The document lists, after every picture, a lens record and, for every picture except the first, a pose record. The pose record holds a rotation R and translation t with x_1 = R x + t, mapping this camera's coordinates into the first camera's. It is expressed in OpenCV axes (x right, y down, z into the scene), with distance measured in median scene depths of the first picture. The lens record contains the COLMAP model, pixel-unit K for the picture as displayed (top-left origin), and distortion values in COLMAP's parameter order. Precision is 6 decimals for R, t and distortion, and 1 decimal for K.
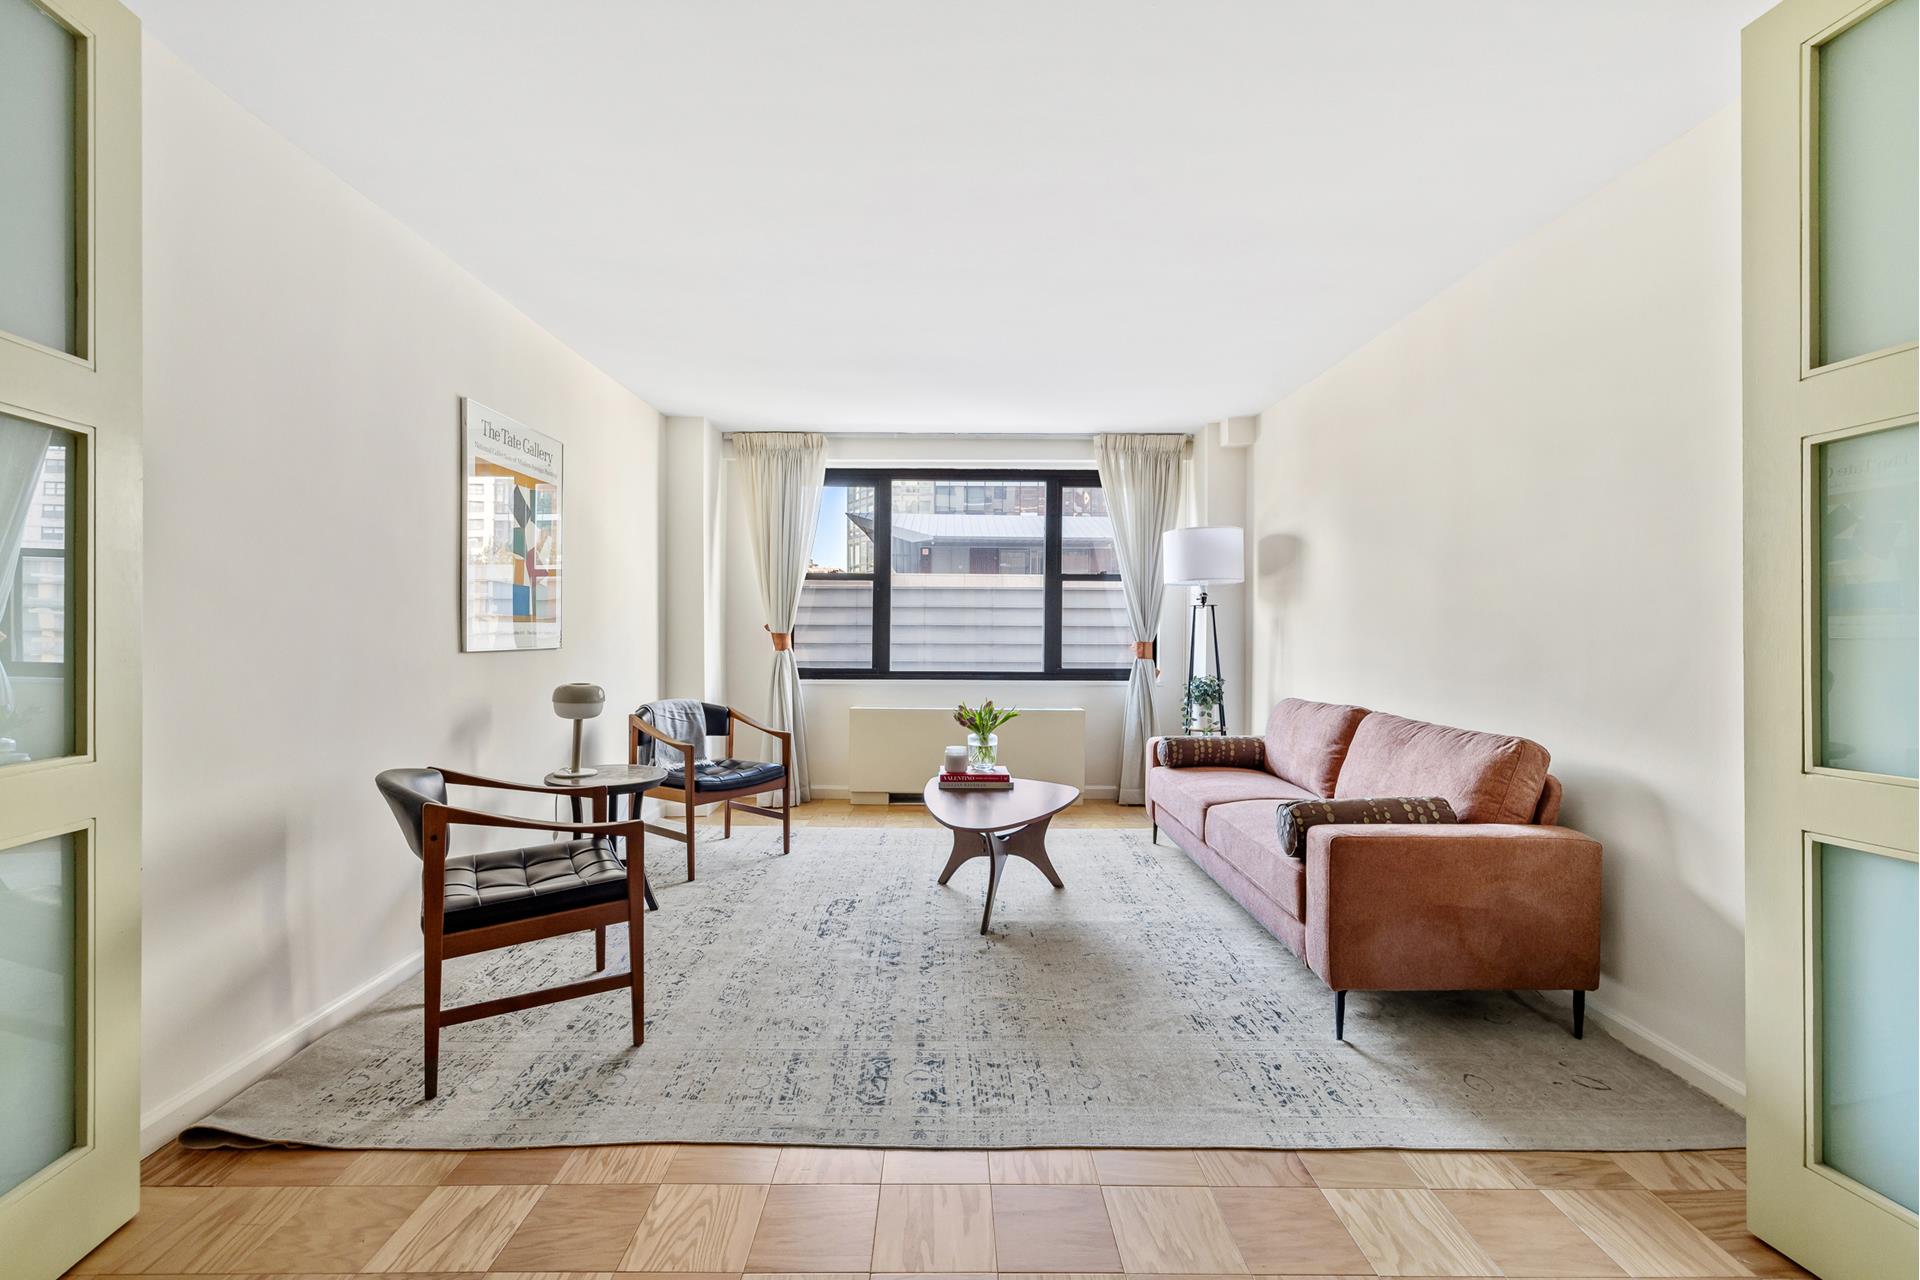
lens RADIAL K [[818.4, 0, 950.5], [0, 818.4, 641.8], [0, 0, 1]] dist [-0.000144, 0.000106]
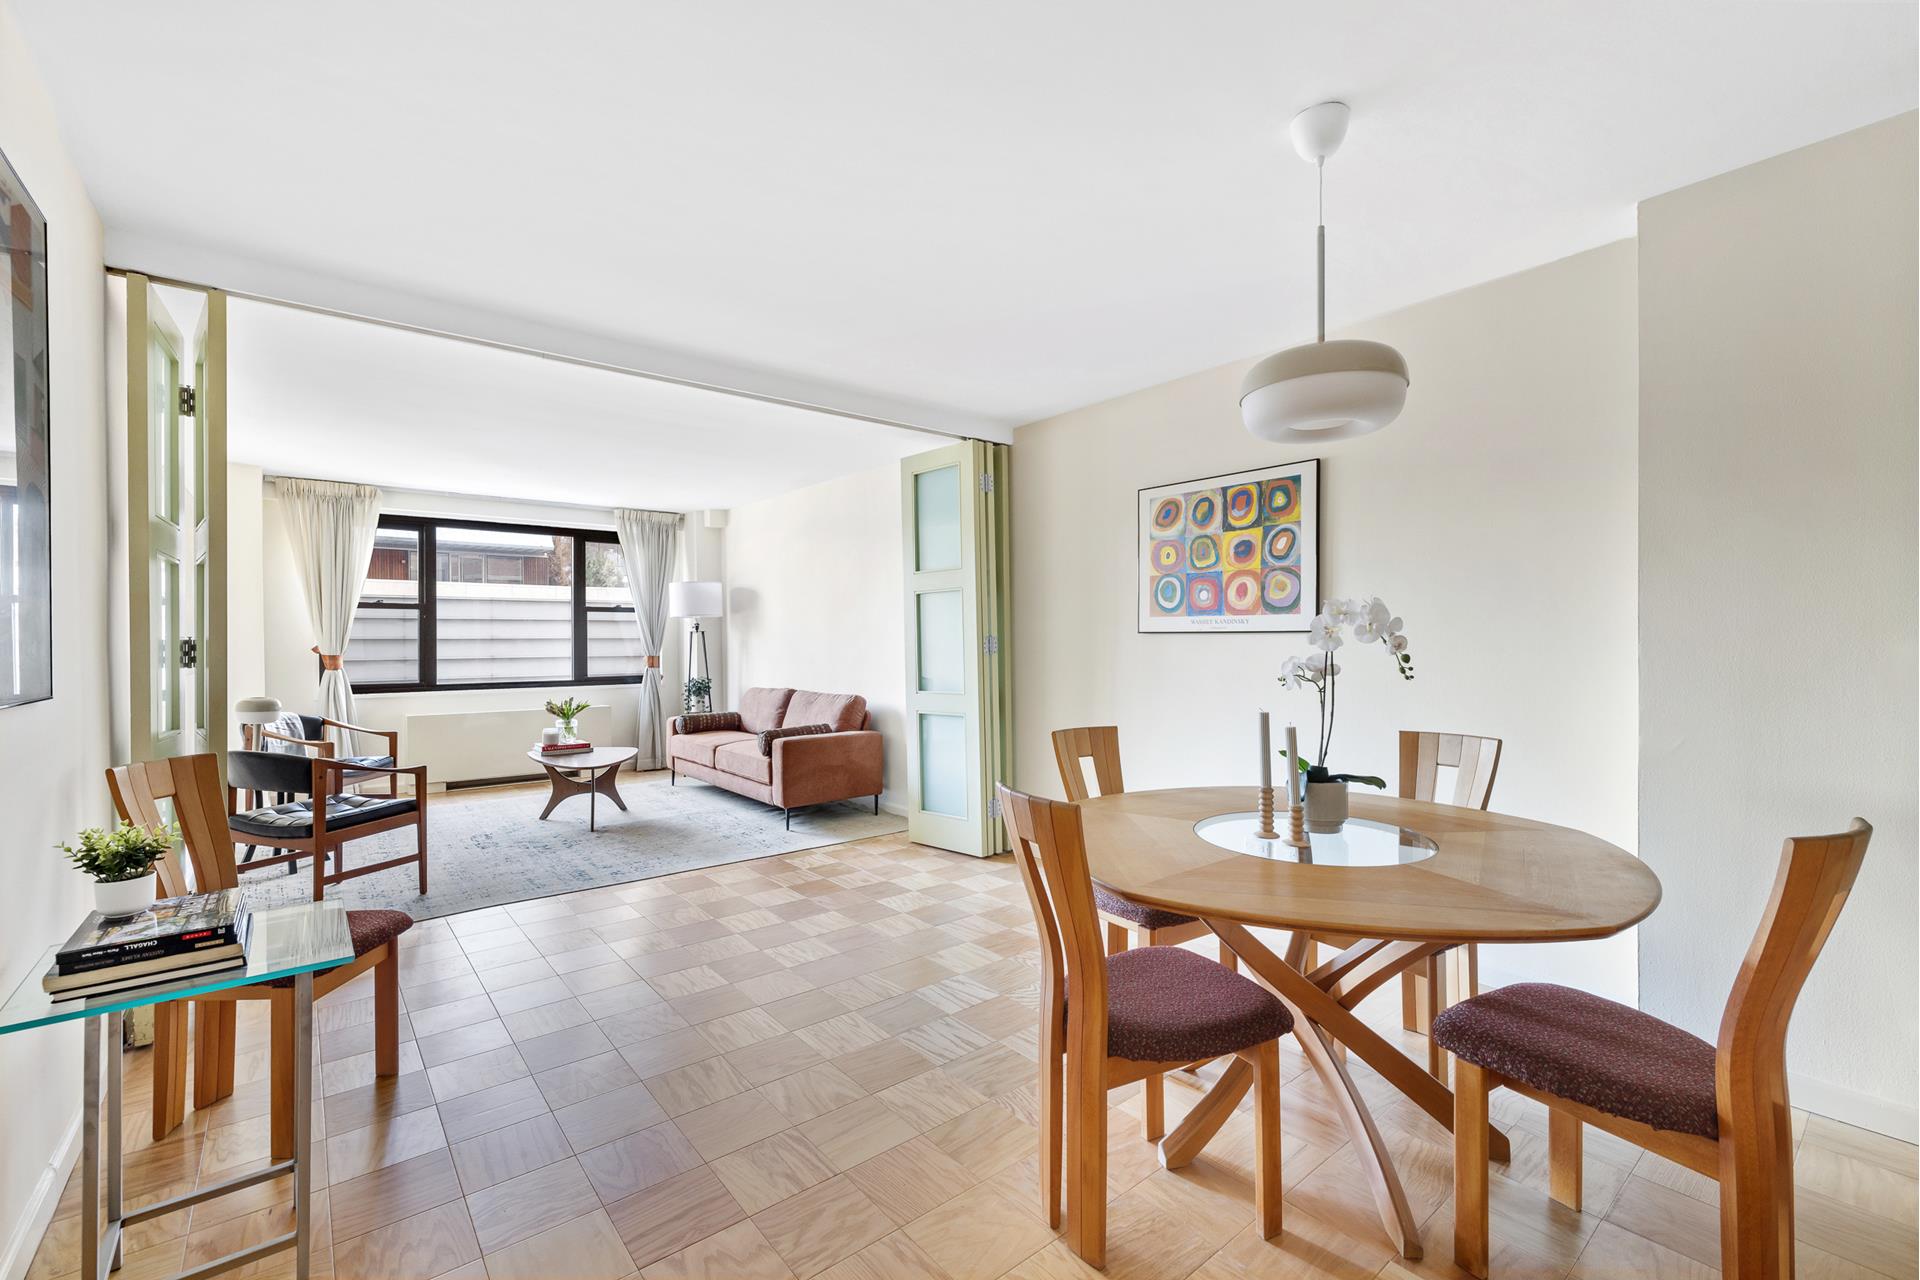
lens RADIAL K [[818.4, 0, 950.5], [0, 818.4, 641.8], [0, 0, 1]] dist [-0.000144, 0.000106]
pose [[0.787039, -0.010466, 0.616815, -0.341686], [0.018183, 0.999815, -0.006237, -0.008894], [-0.616635, 0.016124, 0.787084, -0.650273]]
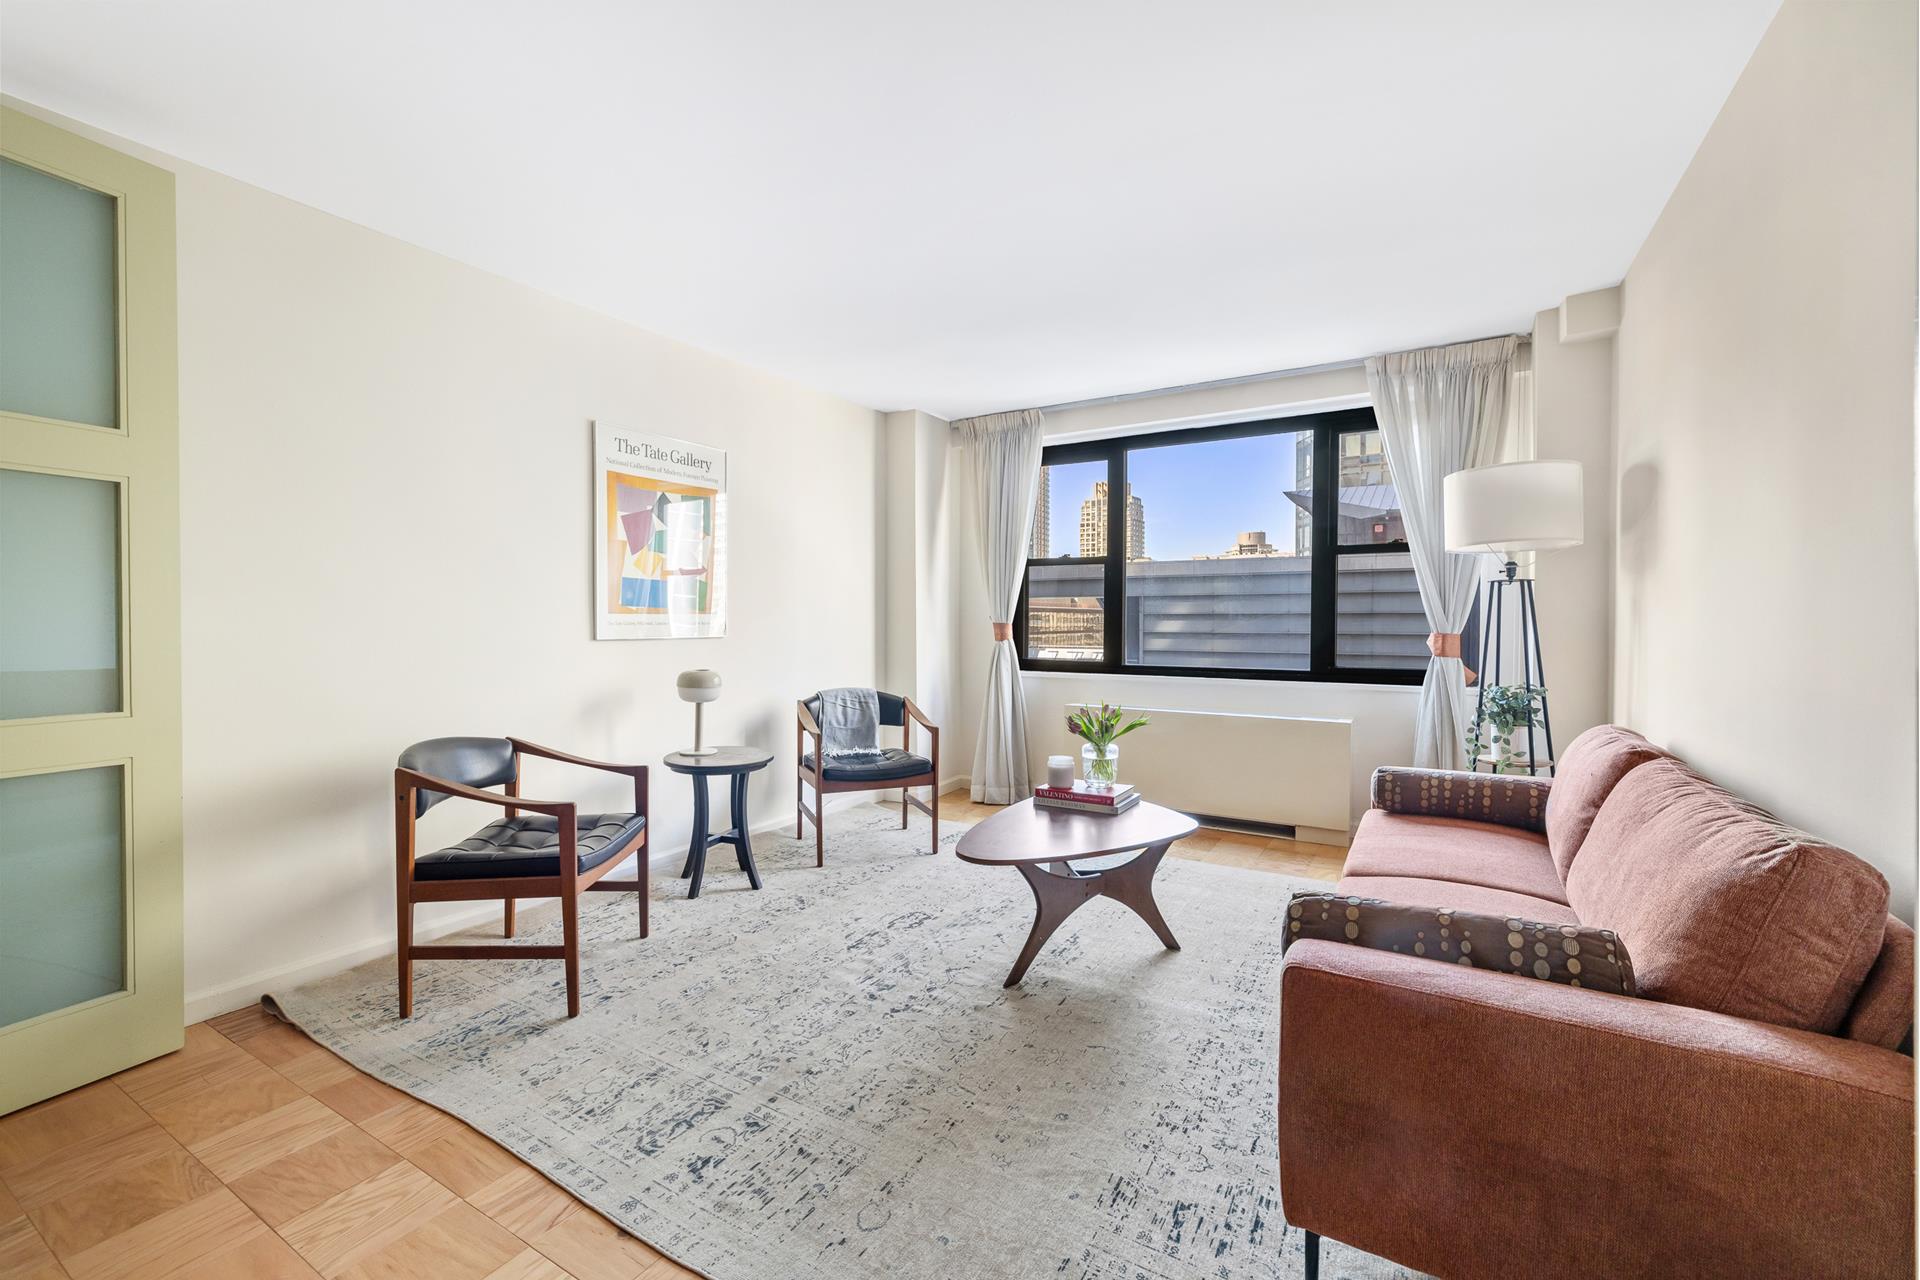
lens RADIAL K [[810.1, 0, 931.0], [0, 810.1, 635.4], [0, 0, 1]] dist [0.000255, 0.000101]
pose [[0.847850, 0.005262, -0.530211, 0.333866], [-0.002749, 0.999981, 0.005529, -0.001624], [0.530230, -0.003230, 0.847848, 0.219354]]
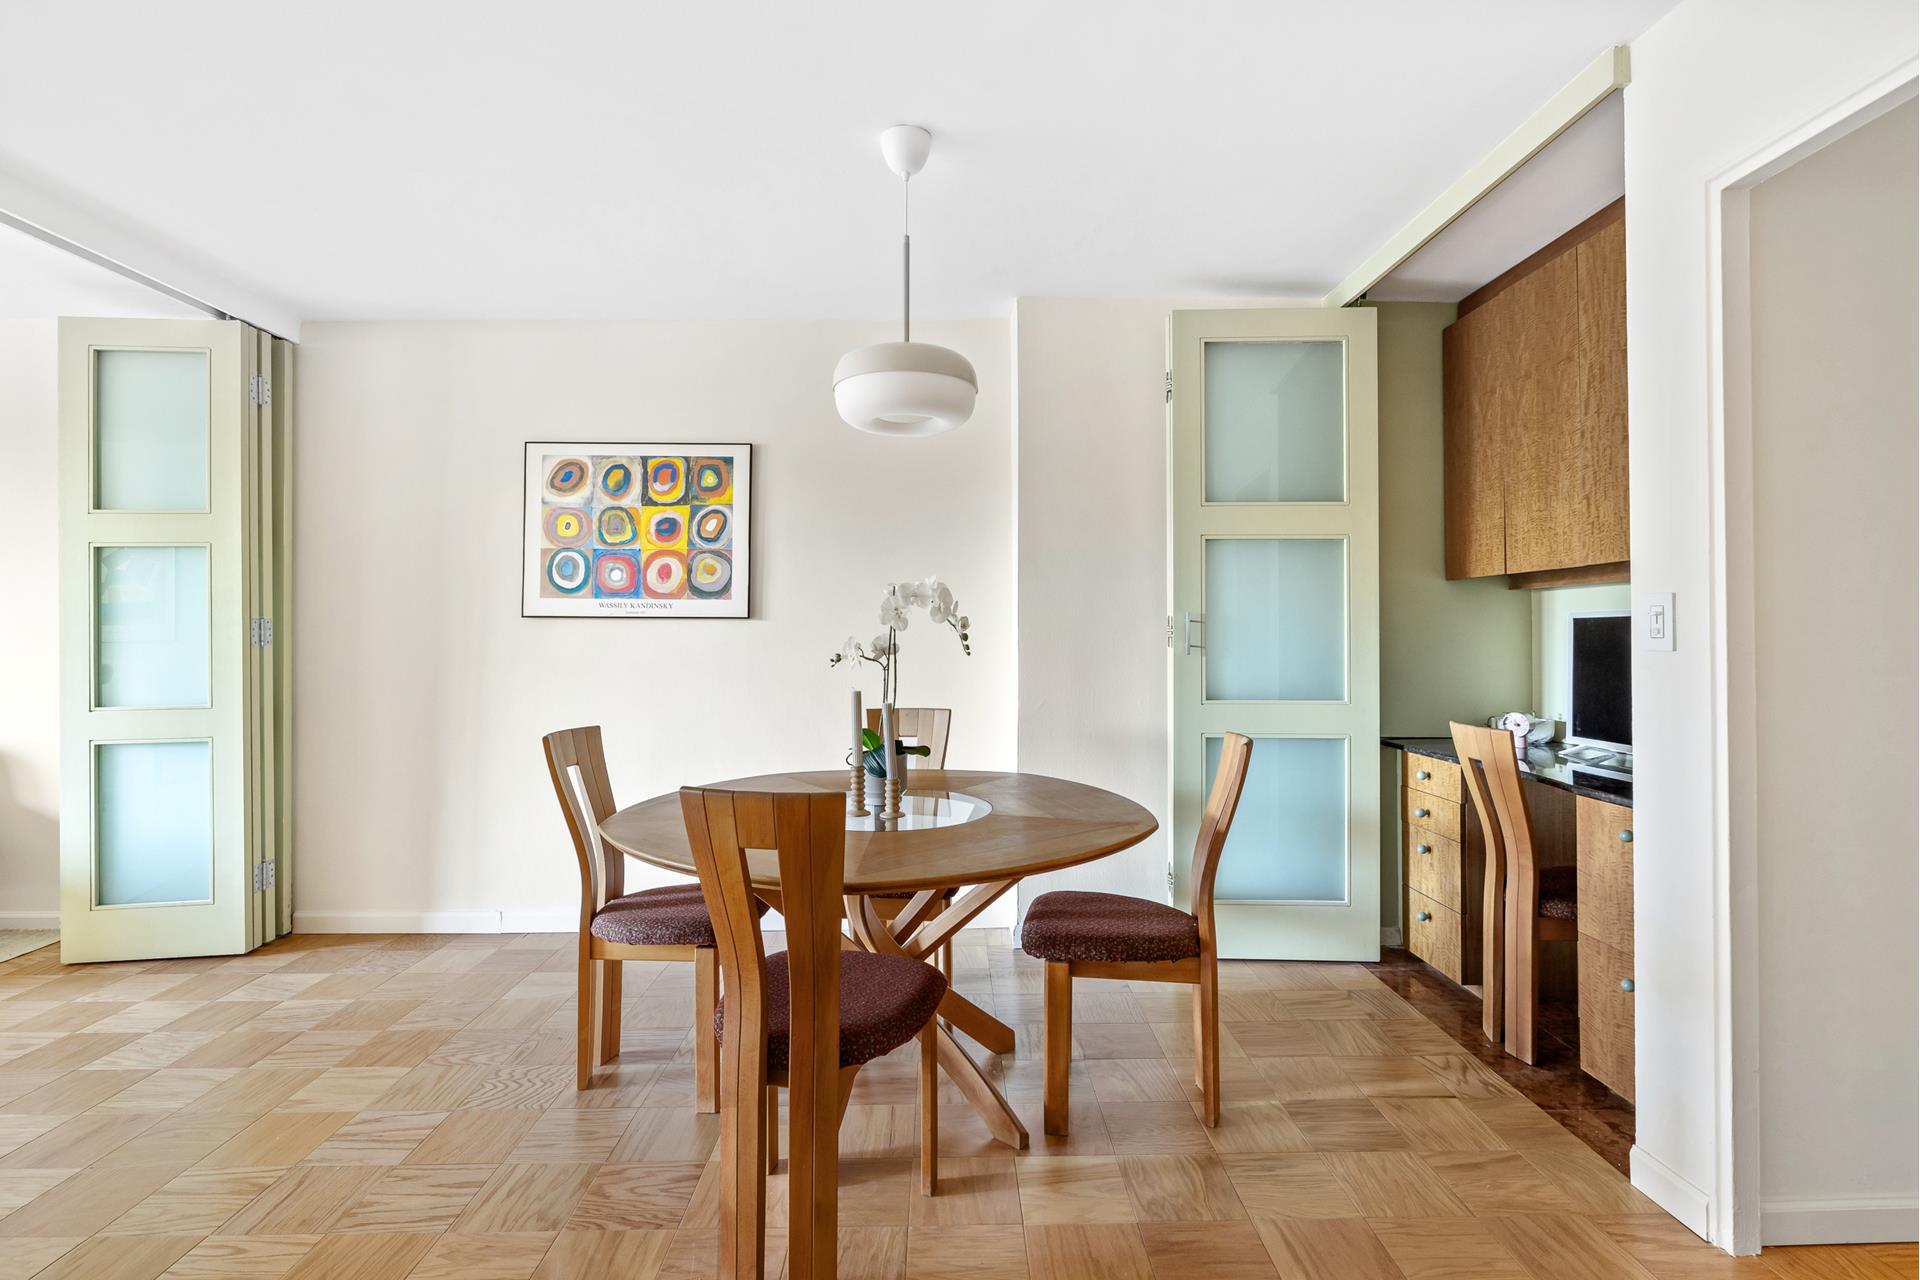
lens RADIAL K [[902.8, 0, 960.0], [0, 902.8, 617.7], [0, 0, 1]] dist [-0.000636, 0.000114]
pose [[-0.003013, 0.015495, 0.999875, -0.444928], [0.014792, 0.999771, -0.015449, -0.000585], [-0.999886, 0.014743, -0.003242, -0.425978]]
